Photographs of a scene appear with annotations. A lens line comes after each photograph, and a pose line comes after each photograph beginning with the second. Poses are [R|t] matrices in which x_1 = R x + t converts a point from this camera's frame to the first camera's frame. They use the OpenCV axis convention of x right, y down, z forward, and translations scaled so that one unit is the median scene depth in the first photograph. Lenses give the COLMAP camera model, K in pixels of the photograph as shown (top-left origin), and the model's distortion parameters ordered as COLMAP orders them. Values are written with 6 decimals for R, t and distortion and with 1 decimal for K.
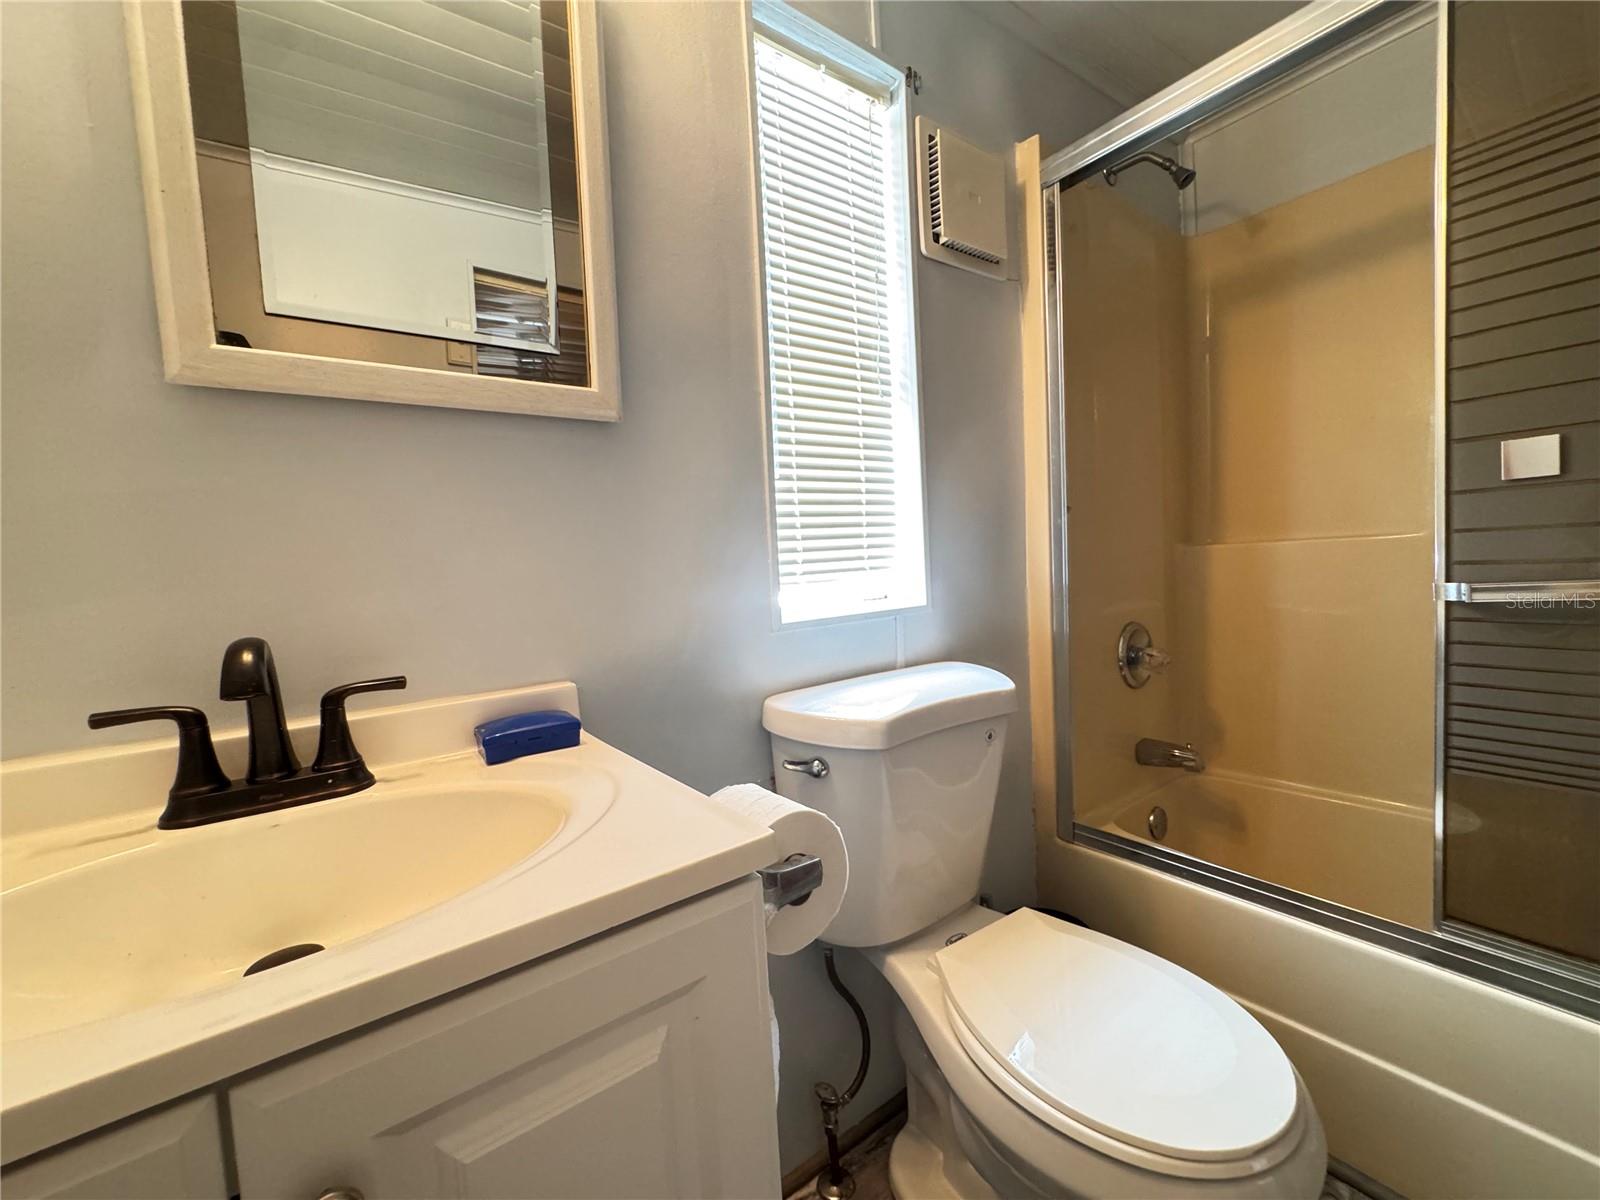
lens RADIAL K [[642.9, 0, 798.6], [0, 642.9, 599.7], [0, 0, 1]] dist [-0.003490, 0.000266]
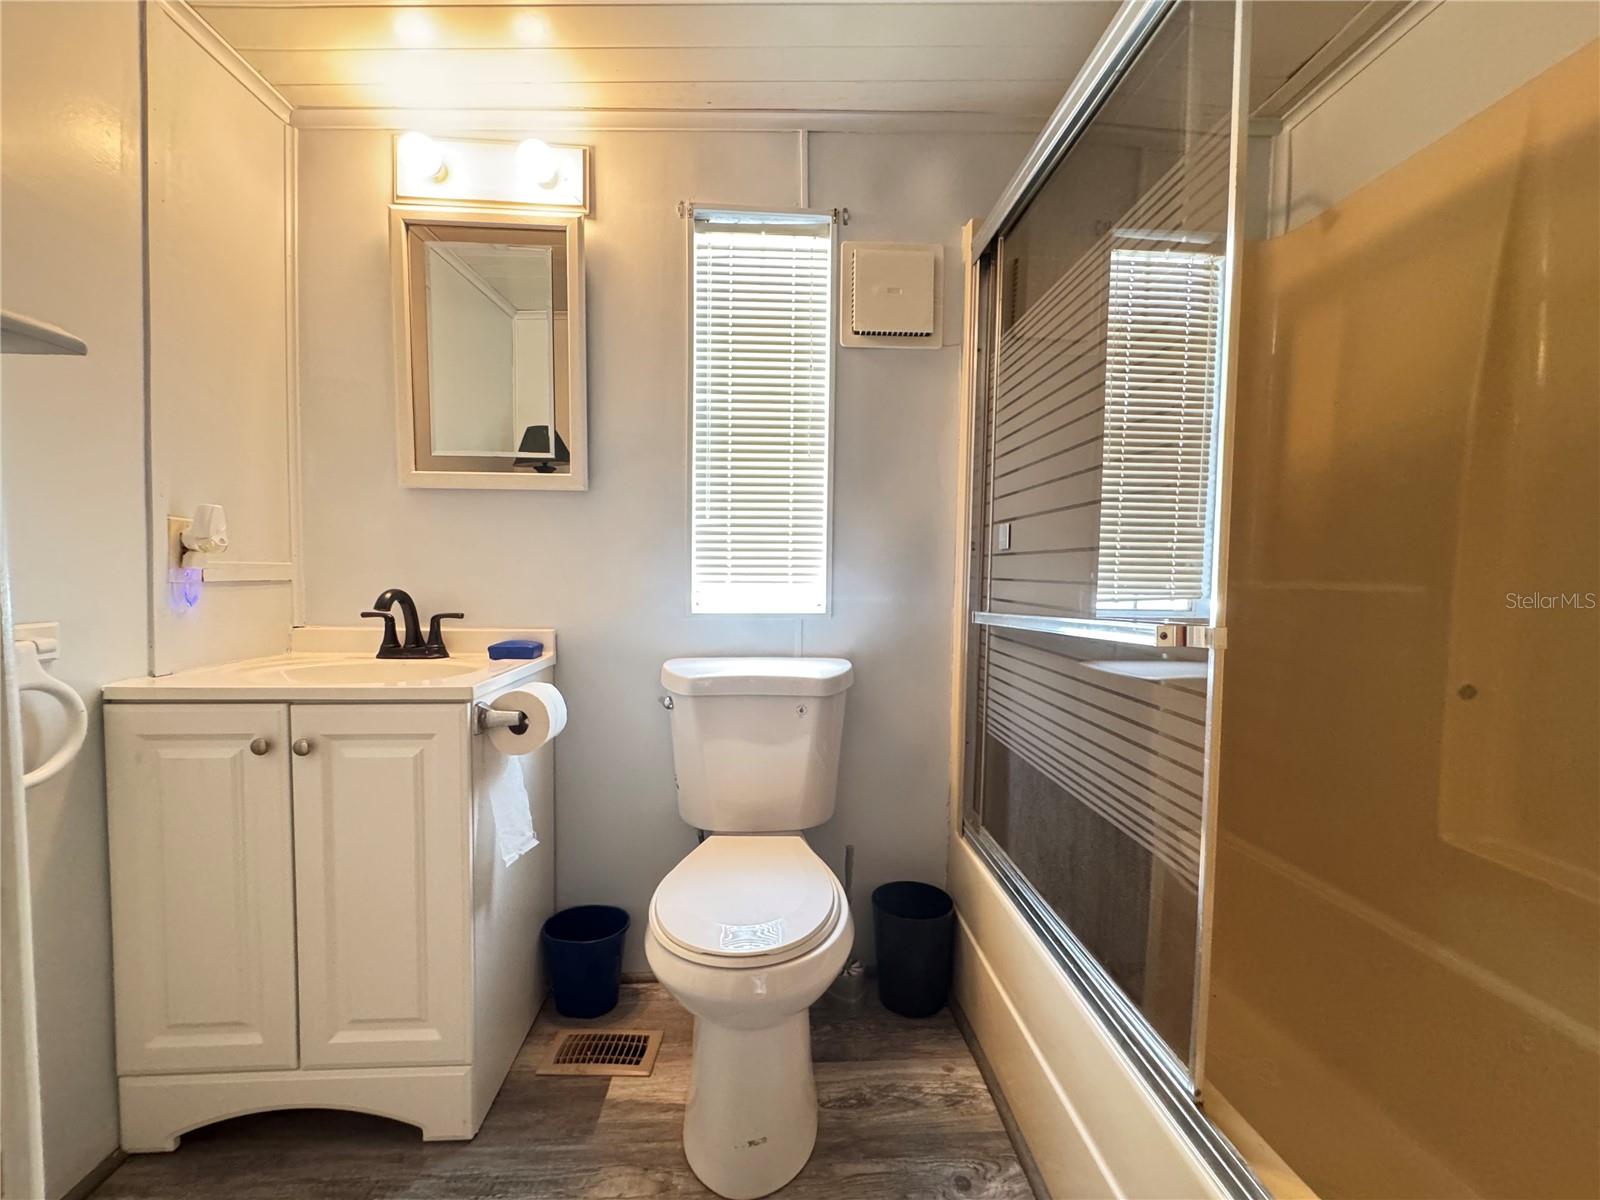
lens RADIAL K [[642.9, 0, 793.5], [0, 642.9, 601.7], [0, 0, 1]] dist [-0.003490, 0.000266]
pose [[0.838438, 0.087336, -0.537954, 1.326743], [-0.086745, 0.995879, 0.026481, -0.069866], [0.538050, 0.024462, 0.842558, -0.222656]]
